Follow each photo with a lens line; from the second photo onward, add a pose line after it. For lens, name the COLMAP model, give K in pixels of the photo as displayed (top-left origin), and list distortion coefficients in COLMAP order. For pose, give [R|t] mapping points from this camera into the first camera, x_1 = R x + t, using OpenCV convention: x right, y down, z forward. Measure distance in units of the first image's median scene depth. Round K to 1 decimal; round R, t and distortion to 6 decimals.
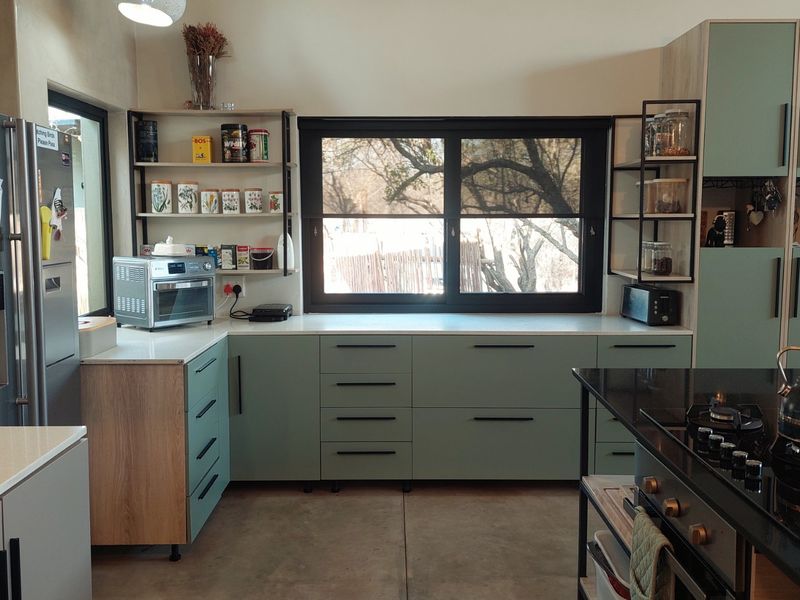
lens RADIAL K [[759.0, 0, 397.7], [0, 759.0, 297.8], [0, 0, 1]] dist [0.055714, -0.001456]
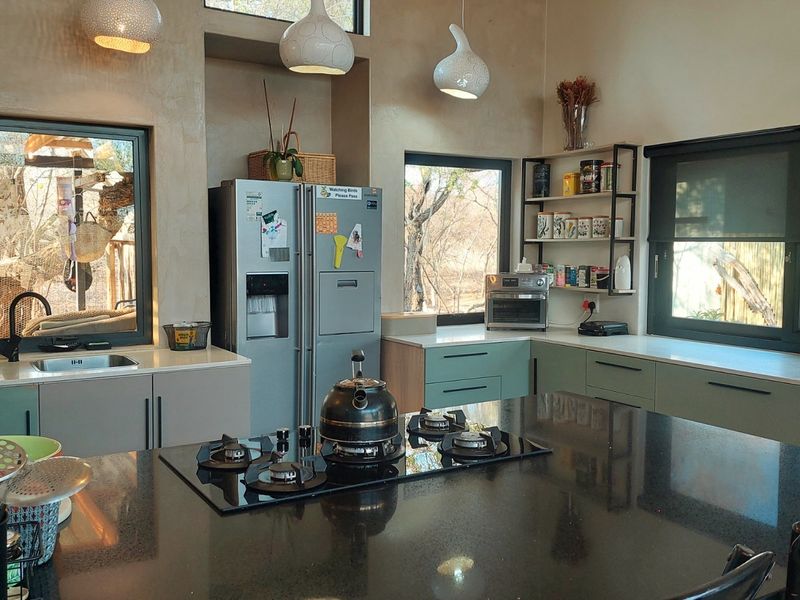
lens RADIAL K [[759.0, 0, 397.7], [0, 759.0, 297.8], [0, 0, 1]] dist [0.055714, -0.001456]
pose [[0.510328, 0.062542, -0.857702, 0.619673], [-0.090657, 0.995707, 0.018665, -0.017900], [0.855188, 0.068232, 0.513807, 0.180749]]
